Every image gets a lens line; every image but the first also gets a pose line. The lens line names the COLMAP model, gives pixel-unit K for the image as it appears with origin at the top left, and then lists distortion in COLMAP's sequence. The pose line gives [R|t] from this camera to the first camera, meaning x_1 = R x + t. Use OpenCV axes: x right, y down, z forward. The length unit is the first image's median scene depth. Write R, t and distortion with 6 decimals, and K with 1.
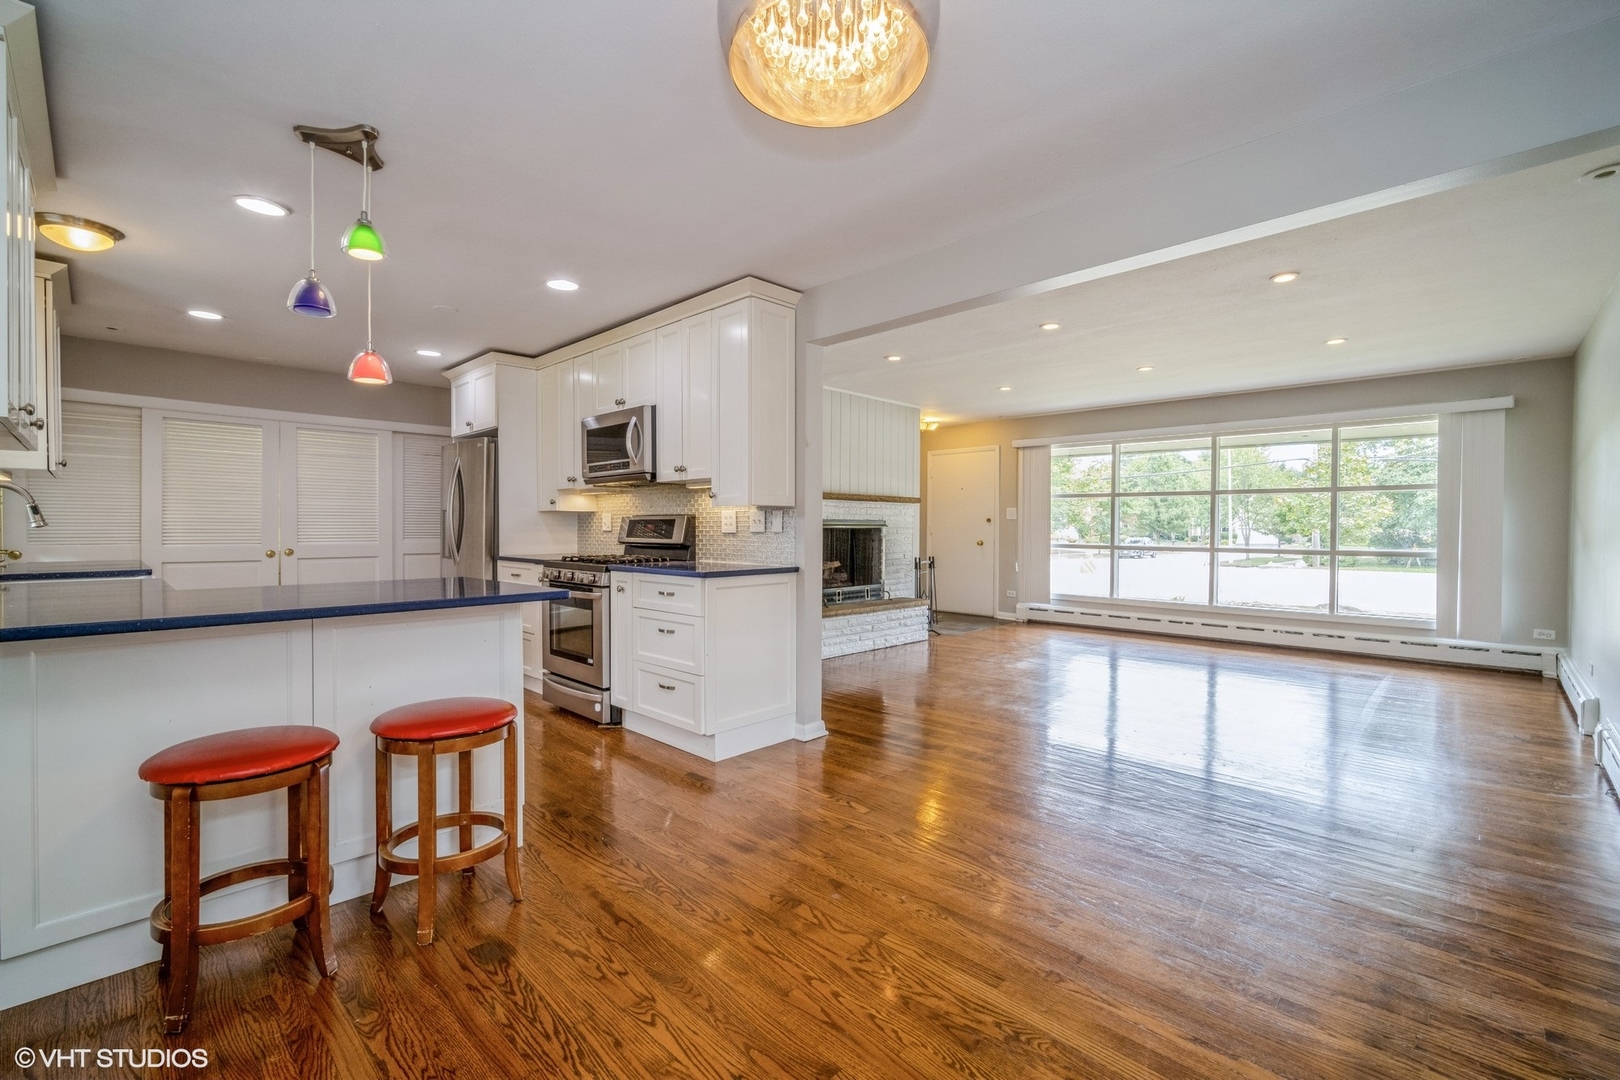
lens RADIAL K [[700.0, 0, 807.7], [0, 700.0, 535.5], [0, 0, 1]] dist [-0.017393, 0.007405]
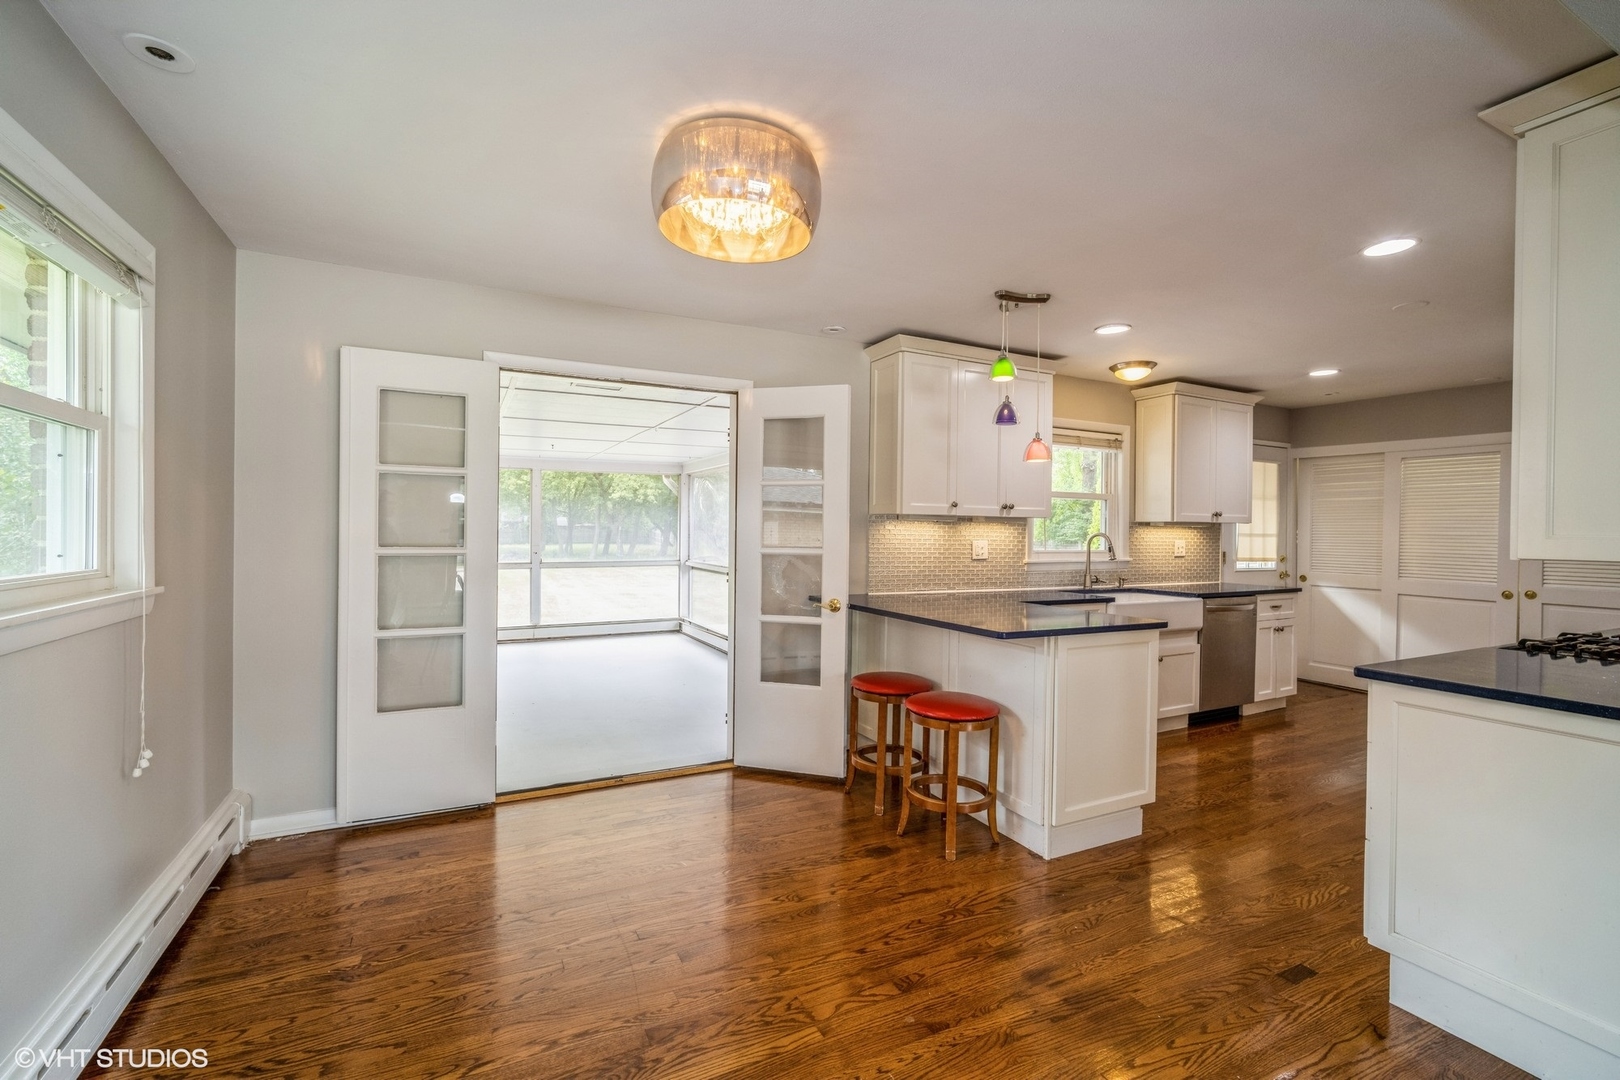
lens RADIAL K [[701.7, 0, 810.4], [0, 701.7, 533.3], [0, 0, 1]] dist [-0.013077, 0.000532]
pose [[-0.322235, -0.004524, -0.946649, 0.277742], [-0.024318, 0.999698, 0.003500, -0.026440], [0.946347, 0.024149, -0.322248, 0.353793]]
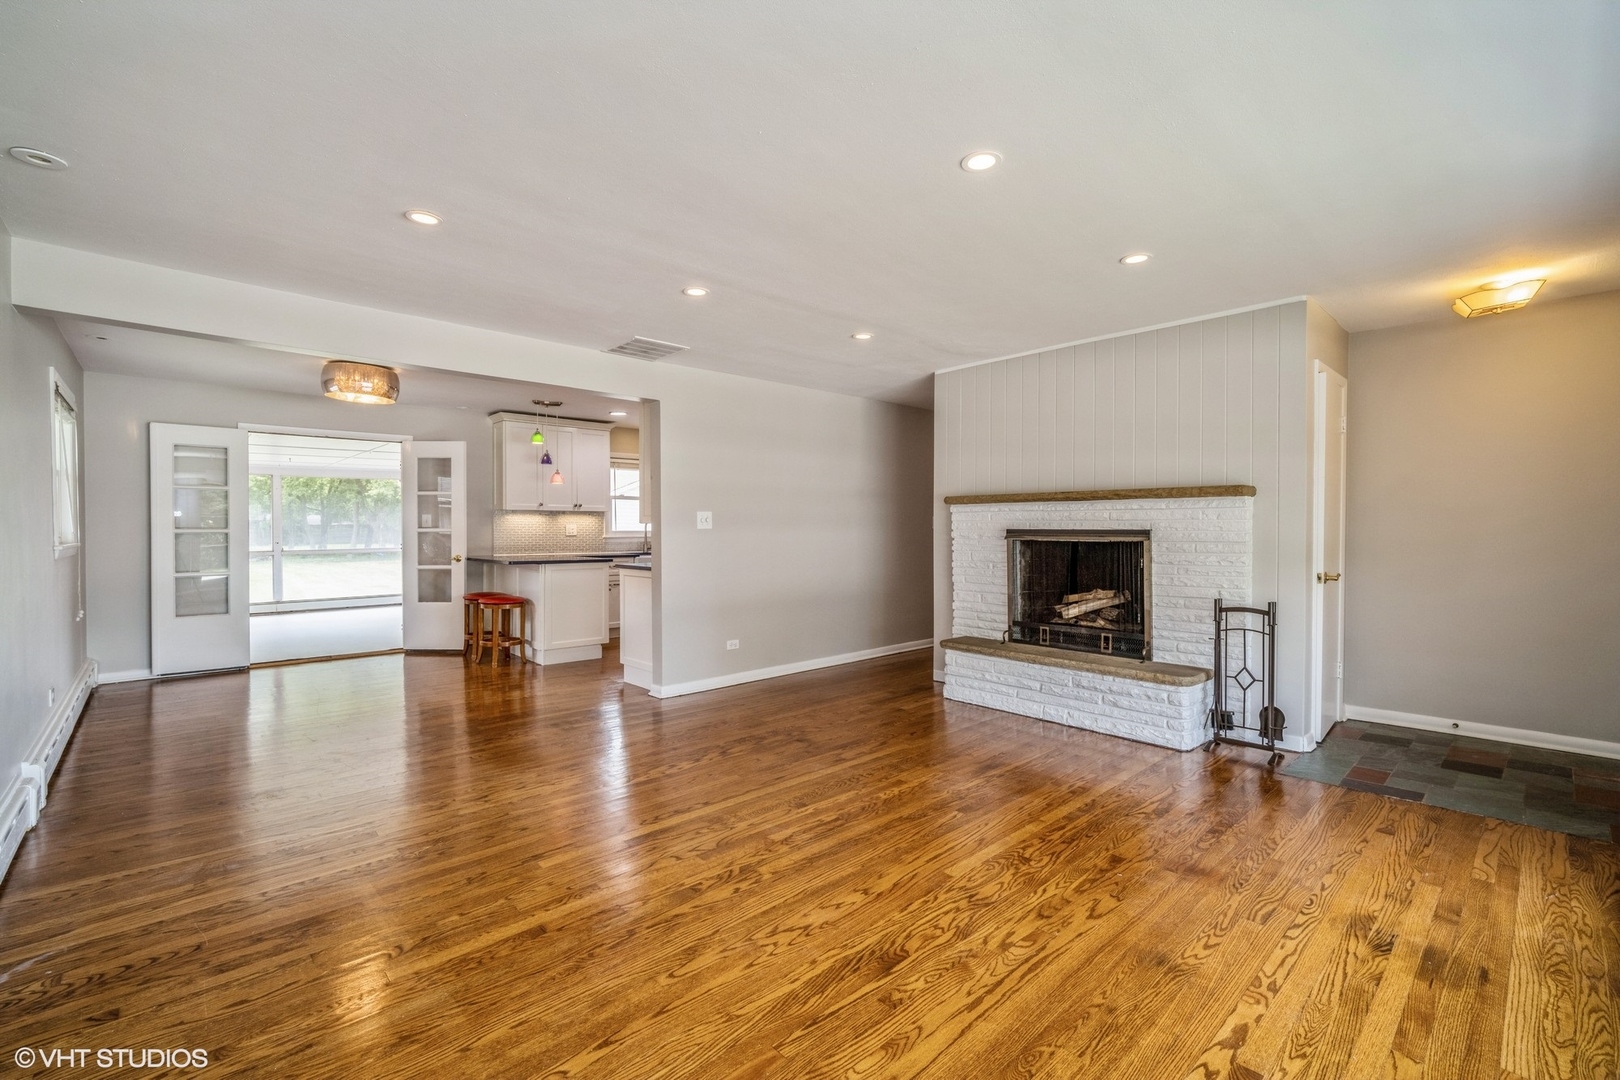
lens RADIAL K [[700.0, 0, 807.7], [0, 700.0, 535.5], [0, 0, 1]] dist [-0.017393, 0.007405]
pose [[-0.053693, 0.005760, -0.998541, 0.730389], [-0.013846, 0.999883, 0.006512, -0.016579], [0.998461, 0.014175, -0.053607, 0.748086]]
